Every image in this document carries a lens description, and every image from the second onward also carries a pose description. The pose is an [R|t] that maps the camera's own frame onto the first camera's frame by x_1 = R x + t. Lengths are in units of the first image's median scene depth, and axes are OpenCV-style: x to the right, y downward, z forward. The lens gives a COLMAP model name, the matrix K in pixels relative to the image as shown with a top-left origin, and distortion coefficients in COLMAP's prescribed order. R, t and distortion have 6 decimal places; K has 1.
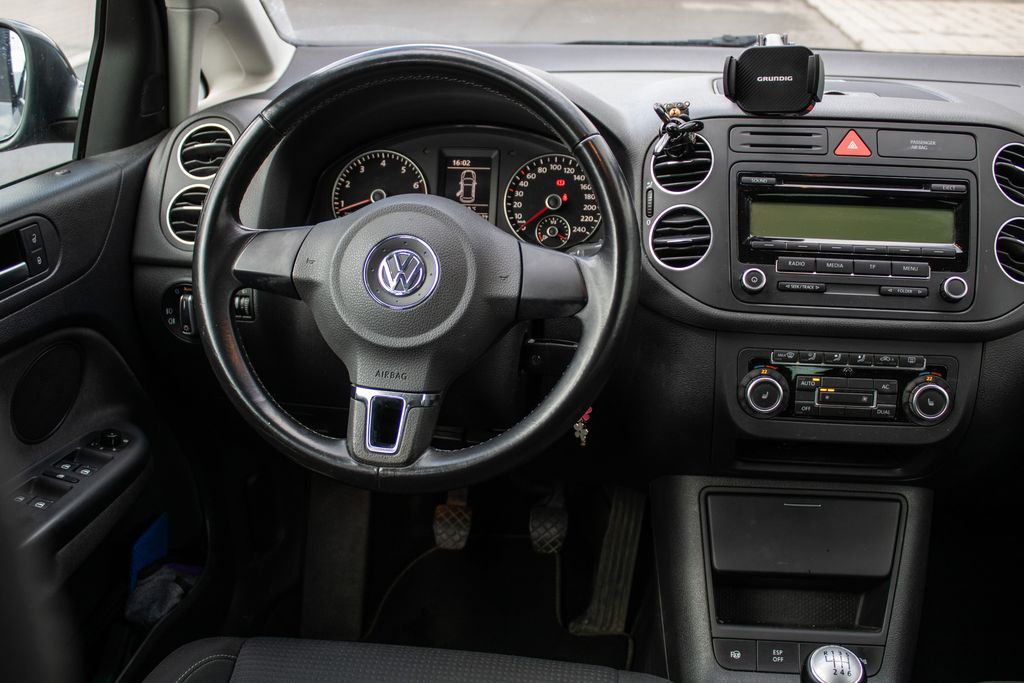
lens RADIAL K [[1115.7, 0, 512.0], [0, 1115.7, 341.5], [0, 0, 1]] dist [-0.119169, 0.023257]
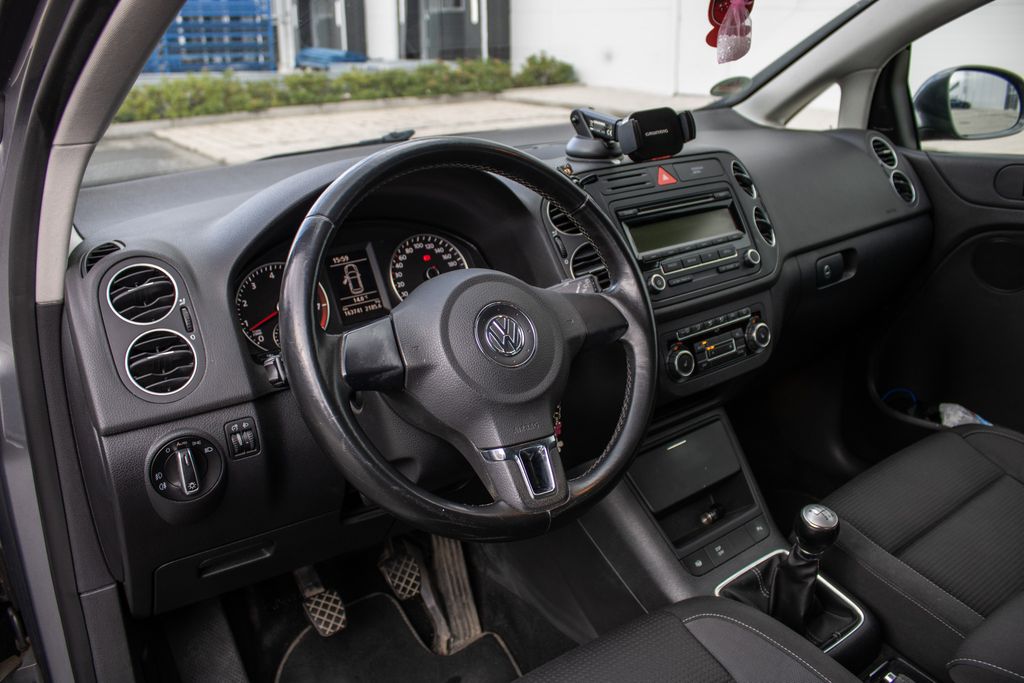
lens RADIAL K [[933.9, 0, 511.6], [0, 933.9, 315.4], [0, 0, 1]] dist [-0.155923, -0.000115]
pose [[0.697174, -0.230055, 0.678987, -0.563622], [0.303838, 0.952662, 0.010807, -0.070217], [-0.649332, 0.198768, 0.734071, 0.250635]]
